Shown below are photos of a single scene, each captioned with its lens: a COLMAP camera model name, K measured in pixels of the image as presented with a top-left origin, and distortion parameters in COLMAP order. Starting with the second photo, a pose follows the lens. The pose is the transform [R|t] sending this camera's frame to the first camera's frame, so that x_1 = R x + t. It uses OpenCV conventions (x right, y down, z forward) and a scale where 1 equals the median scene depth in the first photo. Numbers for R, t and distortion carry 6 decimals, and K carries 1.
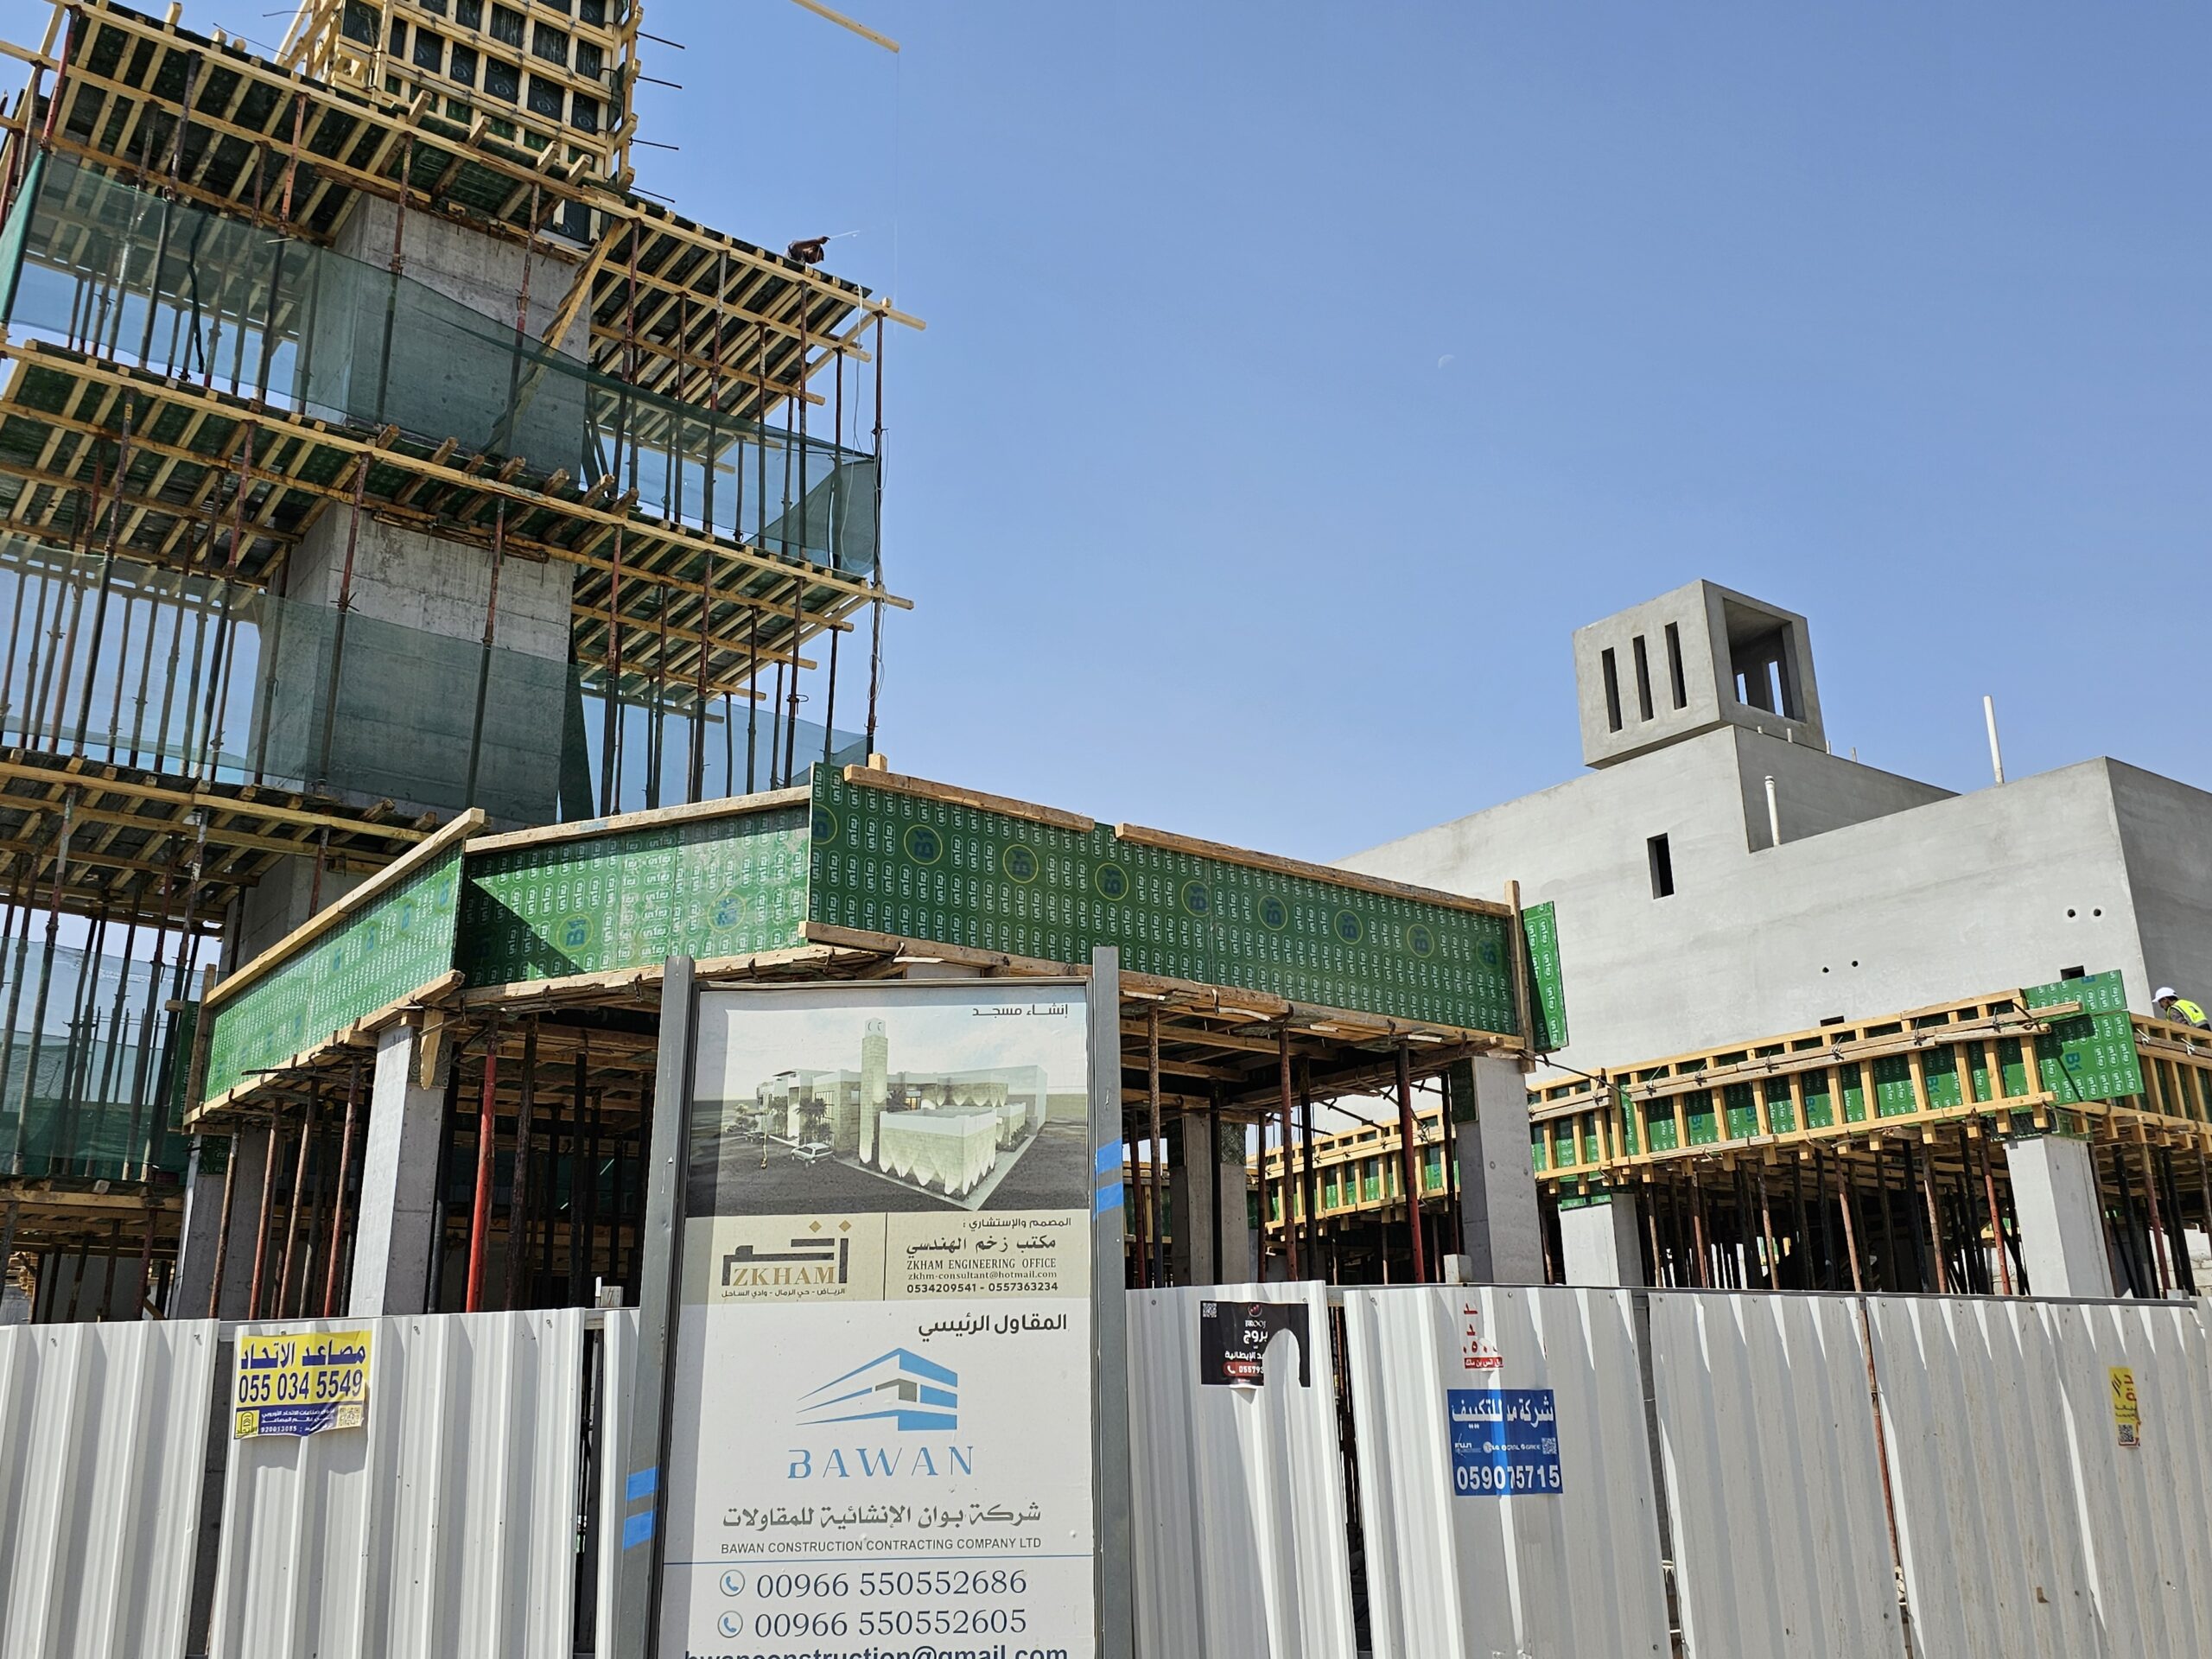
lens RADIAL K [[1937.8, 0, 1093.2], [0, 1937.8, 805.2], [0, 0, 1]] dist [0.125977, -0.201154]
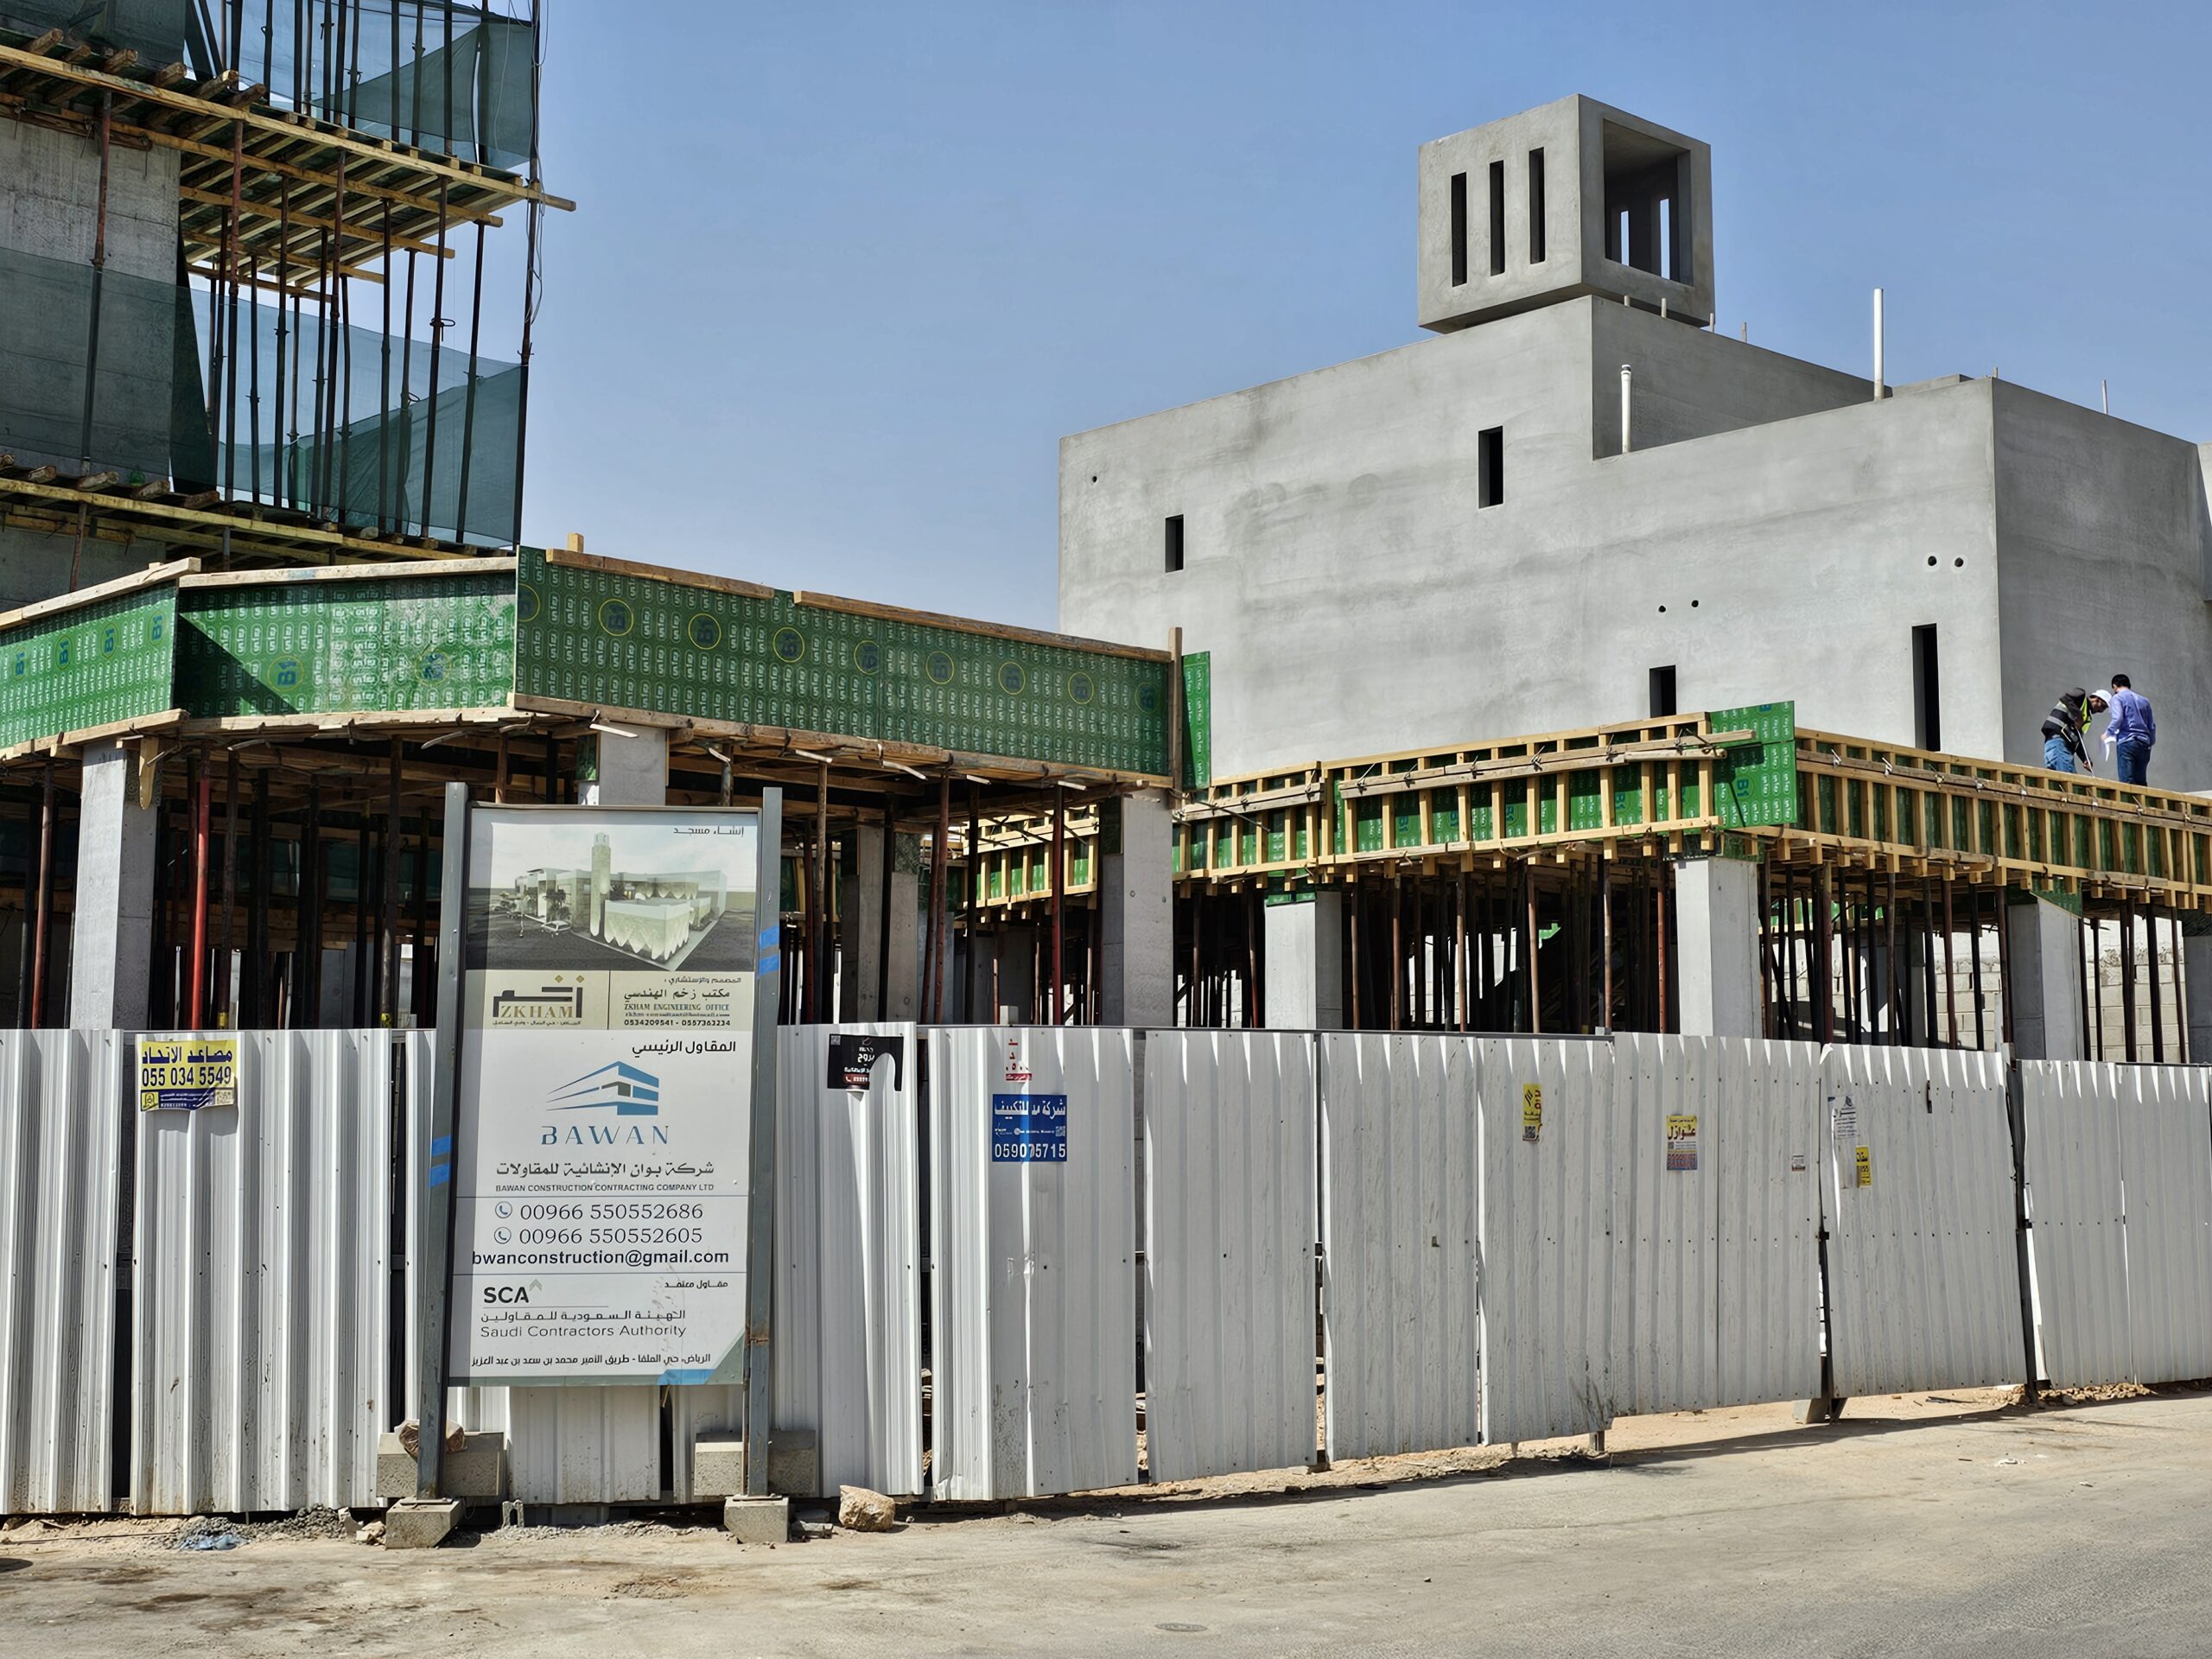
lens RADIAL K [[2961.0, 0, 1106.7], [0, 2961.0, 783.1], [0, 0, 1]] dist [0.274018, -1.003802]
pose [[0.993424, 0.033125, 0.109599, 0.006645], [-0.053602, 0.980410, 0.189536, -0.211382], [-0.101173, -0.194165, 0.975738, -0.671991]]
